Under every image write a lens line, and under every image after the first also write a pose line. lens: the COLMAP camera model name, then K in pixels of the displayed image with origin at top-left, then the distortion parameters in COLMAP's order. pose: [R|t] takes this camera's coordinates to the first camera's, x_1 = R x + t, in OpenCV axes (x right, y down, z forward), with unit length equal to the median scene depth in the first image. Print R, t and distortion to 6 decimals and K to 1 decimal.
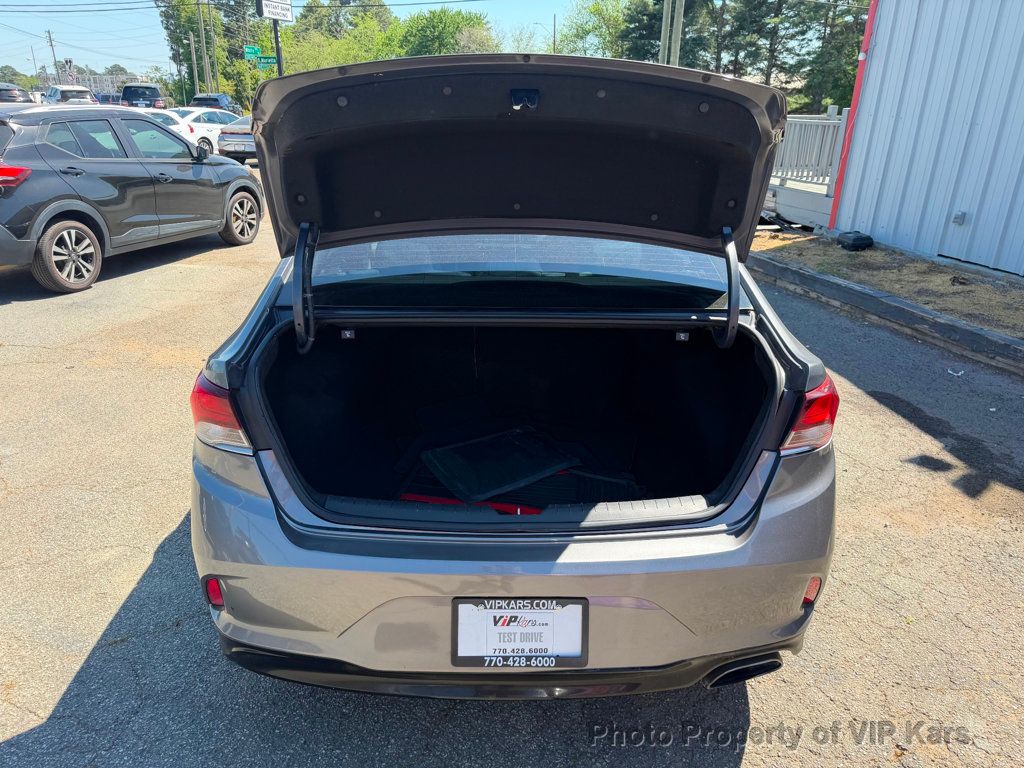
lens RADIAL K [[731.8, 0, 511.9], [0, 731.8, 399.5], [0, 0, 1]] dist [0.021374, -0.022464]
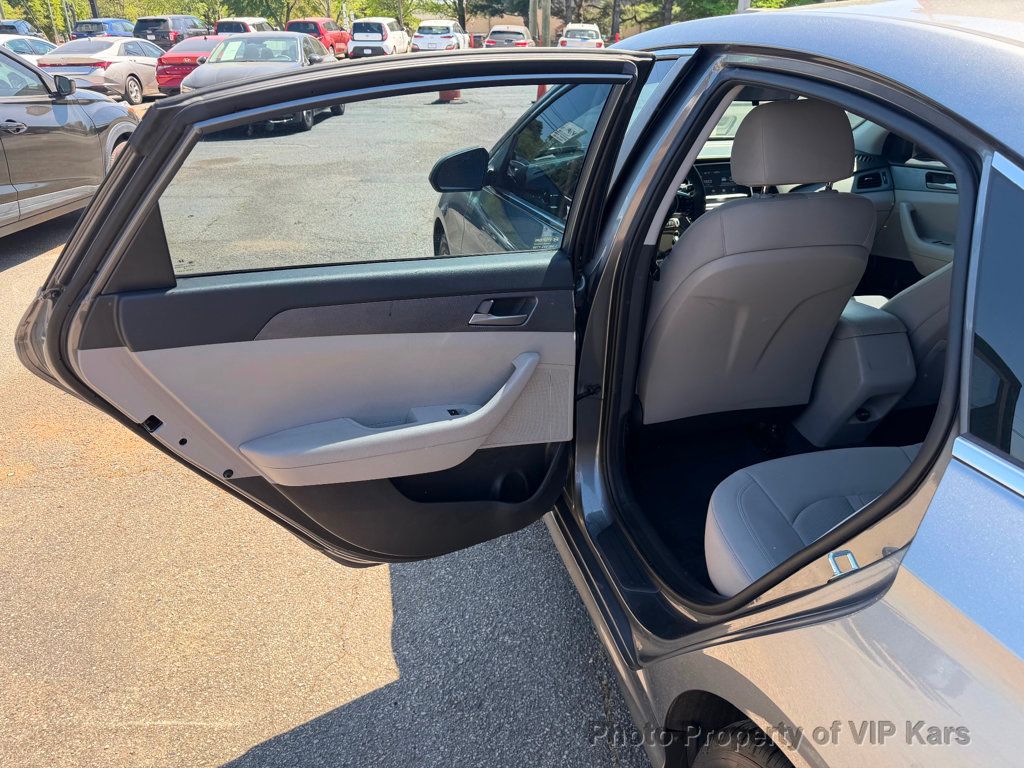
lens RADIAL K [[731.8, 0, 502.7], [0, 731.8, 397.3], [0, 0, 1]] dist [0.021374, -0.022464]
pose [[0.980464, -0.116553, 0.158447, -0.165287], [0.102059, 0.990062, 0.096751, -0.074780], [-0.168149, -0.078690, 0.982616, 0.241431]]
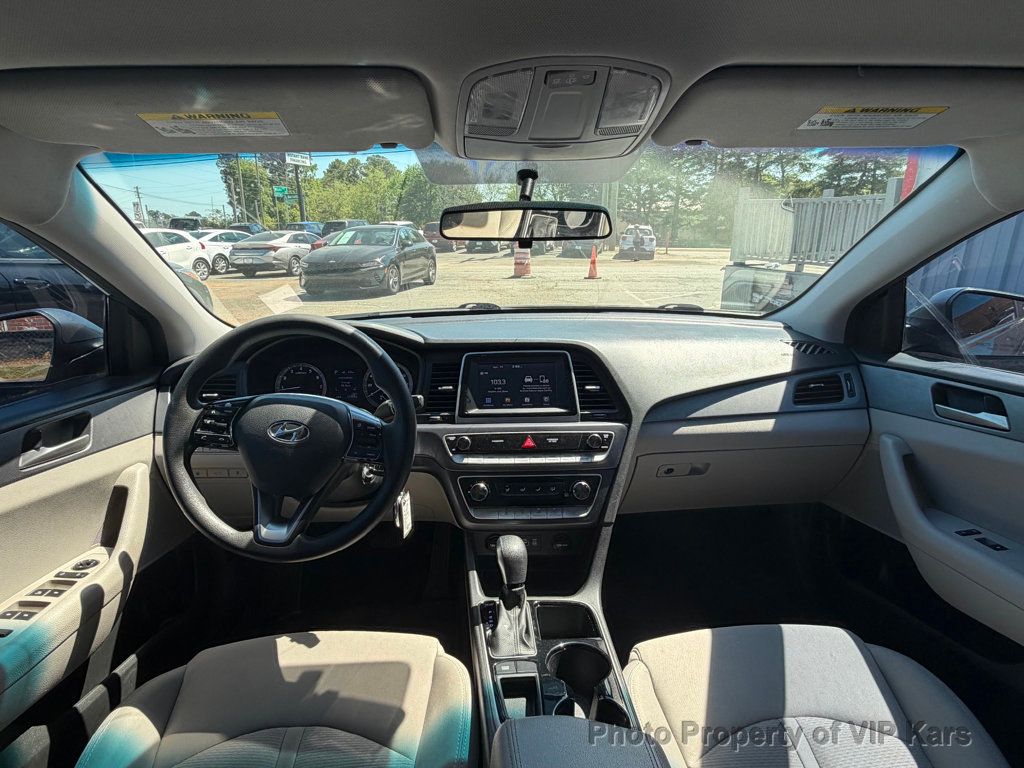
lens RADIAL K [[547.2, 0, 507.0], [0, 547.2, 391.5], [0, 0, 1]] dist [-0.003268, 0.006282]
pose [[0.998835, -0.039442, 0.027817, -0.014672], [0.041917, 0.994607, -0.094871, -0.113848], [-0.023925, 0.095927, 0.995101, 0.420741]]
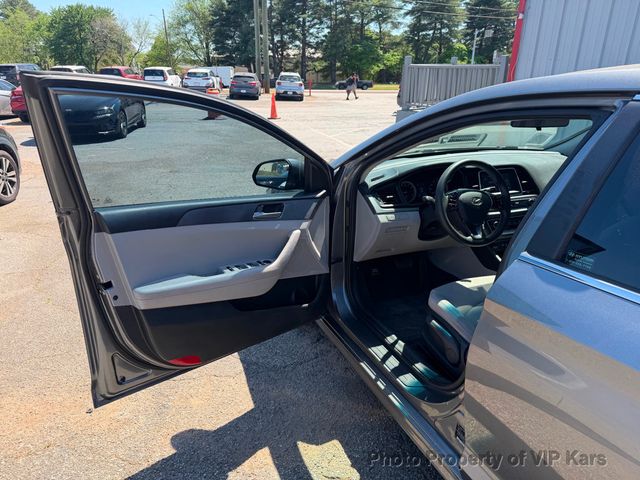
lens RADIAL K [[457.4, 0, 315.5], [0, 457.4, 247.1], [0, 0, 1]] dist [0.021374, -0.022464]
pose [[0.934589, -0.147608, 0.323660, -0.209703], [0.151892, 0.988323, 0.012137, -0.109592], [-0.321672, 0.037819, 0.946096, 0.325622]]
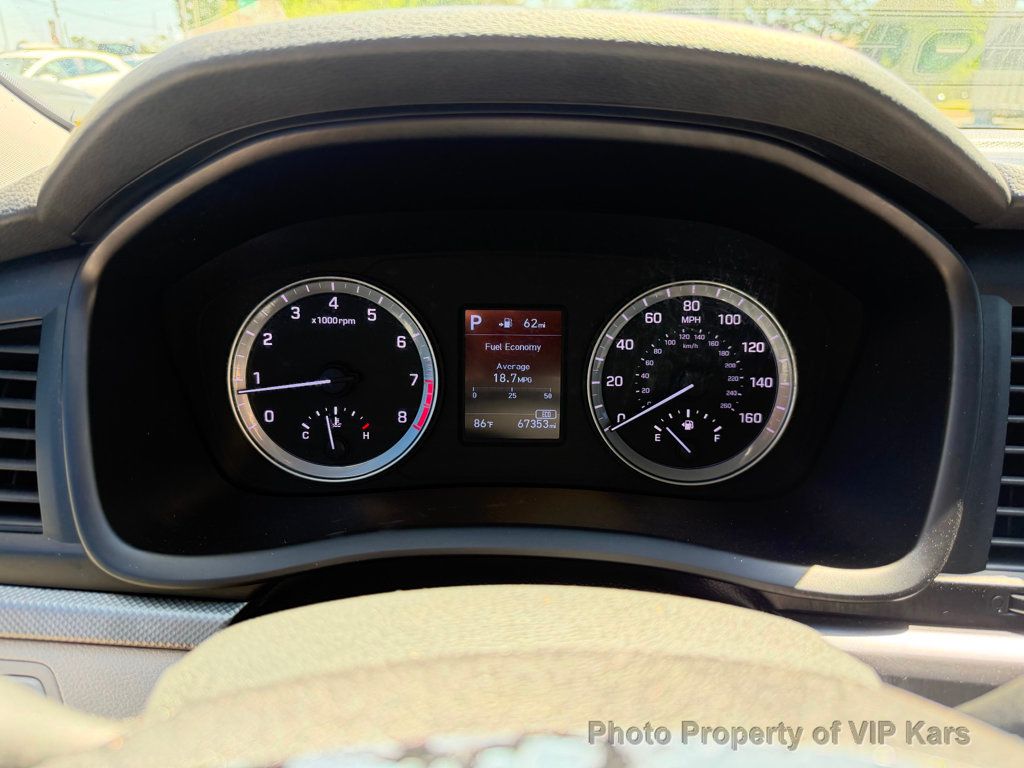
lens RADIAL K [[731.8, 0, 514.9], [0, 731.8, 385.4], [0, 0, 1]] dist [0.021374, -0.022464]
pose [[0.999813, 0.003887, -0.018963, -0.052327], [-0.003604, 0.999882, 0.014934, -0.131141], [0.019019, -0.014863, 0.999709, 0.518950]]
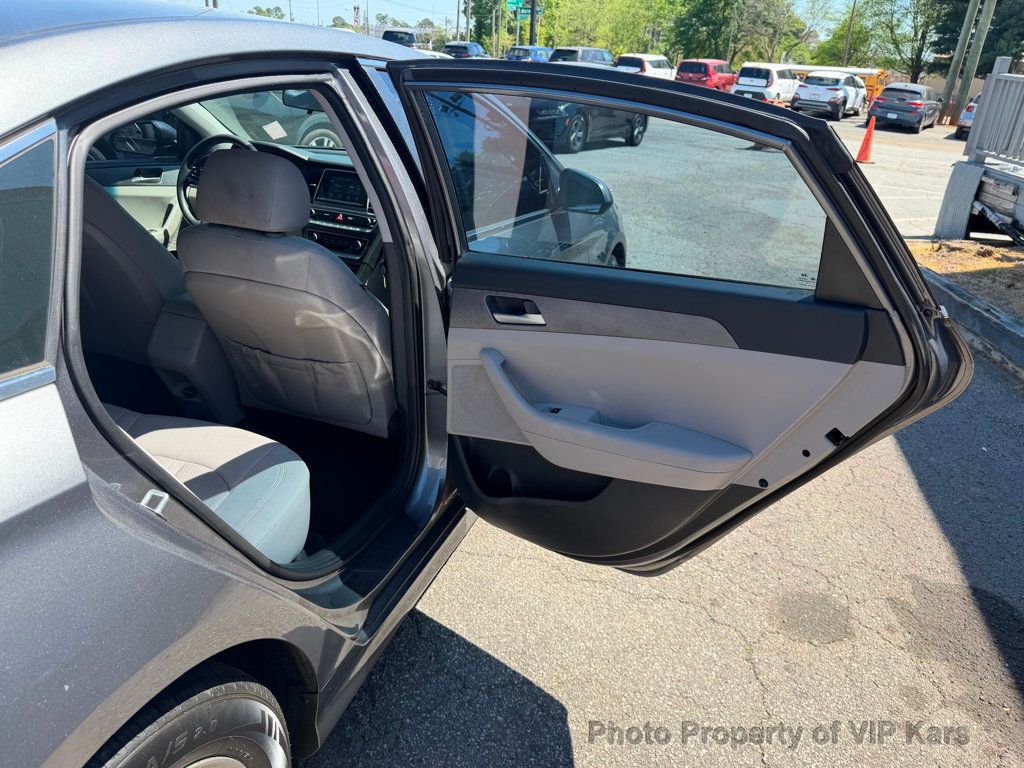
lens RADIAL K [[731.8, 0, 522.2], [0, 731.8, 395.6], [0, 0, 1]] dist [0.021374, -0.022464]
pose [[0.940465, 0.179440, -0.288665, 0.185861], [-0.168582, 0.983719, 0.062262, -0.068229], [0.295138, -0.009892, 0.955403, 0.248598]]
